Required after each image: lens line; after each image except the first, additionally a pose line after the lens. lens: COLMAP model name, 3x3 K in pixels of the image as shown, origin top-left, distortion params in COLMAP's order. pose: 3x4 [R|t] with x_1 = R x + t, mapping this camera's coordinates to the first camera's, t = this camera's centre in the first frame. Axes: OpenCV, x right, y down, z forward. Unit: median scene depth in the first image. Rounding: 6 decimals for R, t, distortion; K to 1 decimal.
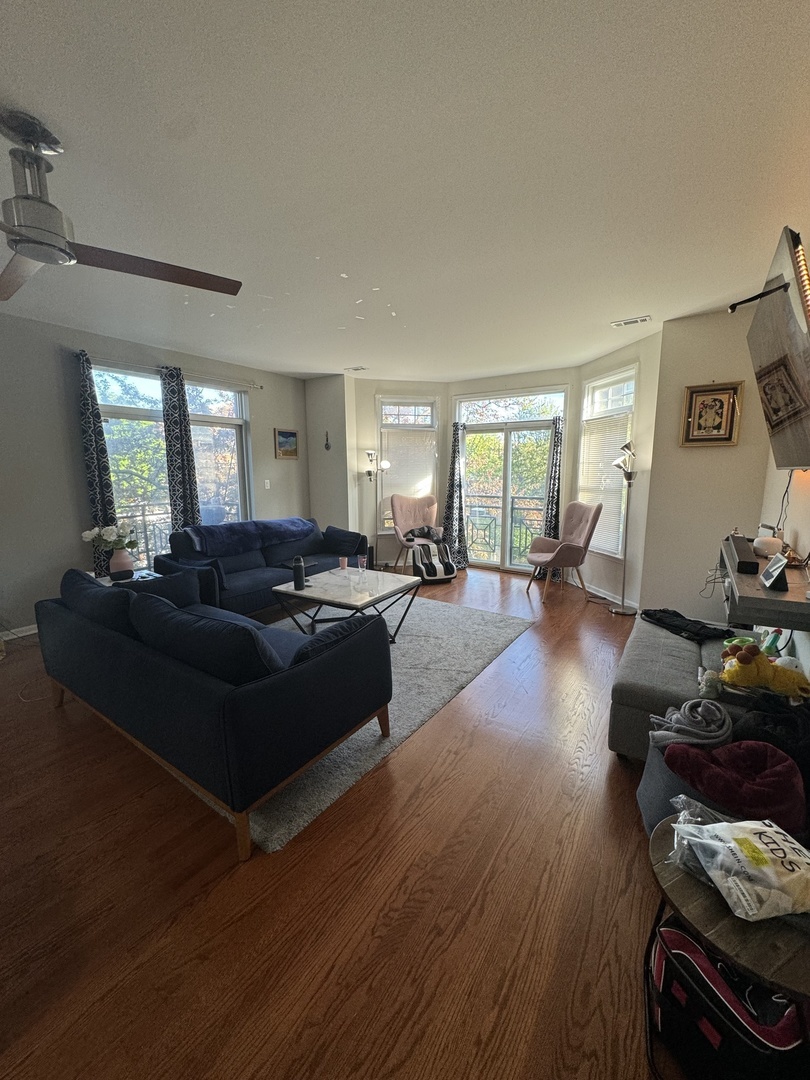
lens RADIAL K [[430.8, 0, 405.0], [0, 430.8, 540.0], [0, 0, 1]] dist [-0.002059, 0.000329]
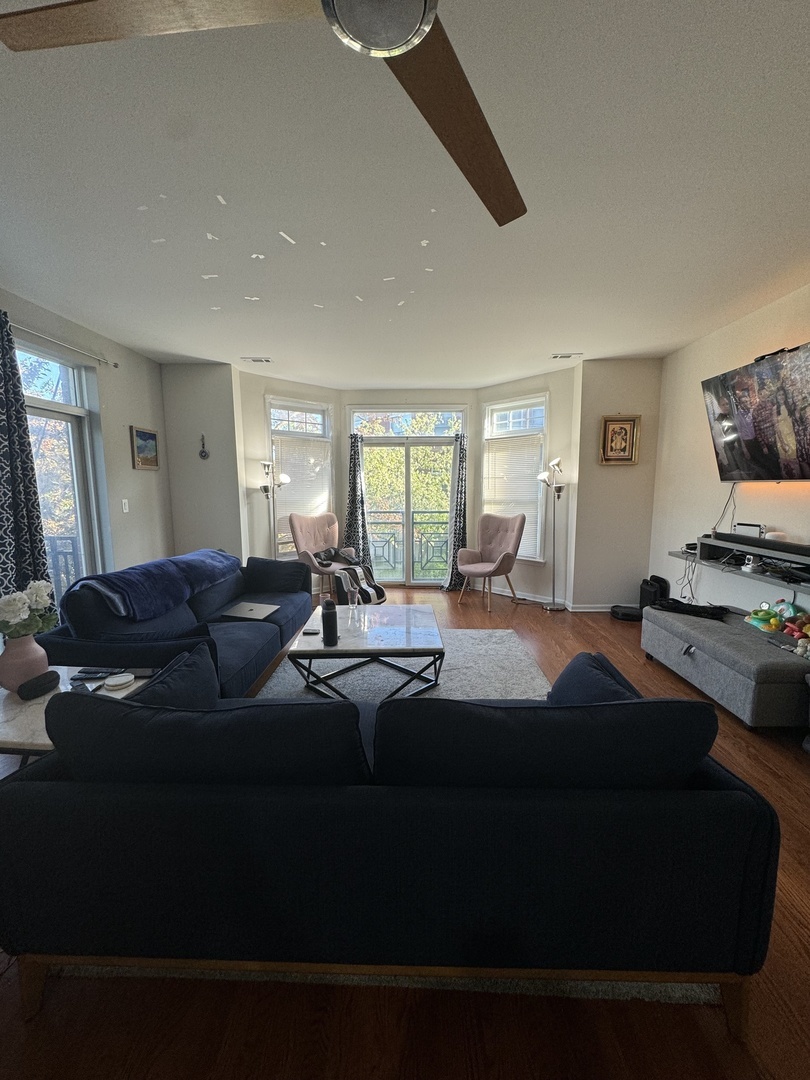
lens RADIAL K [[430.8, 0, 405.0], [0, 430.8, 540.0], [0, 0, 1]] dist [-0.002059, 0.000329]
pose [[0.842071, -0.070107, 0.534791, -0.314987], [0.089659, 0.995916, -0.010618, -0.026844], [-0.531863, 0.056890, 0.844918, 0.180318]]
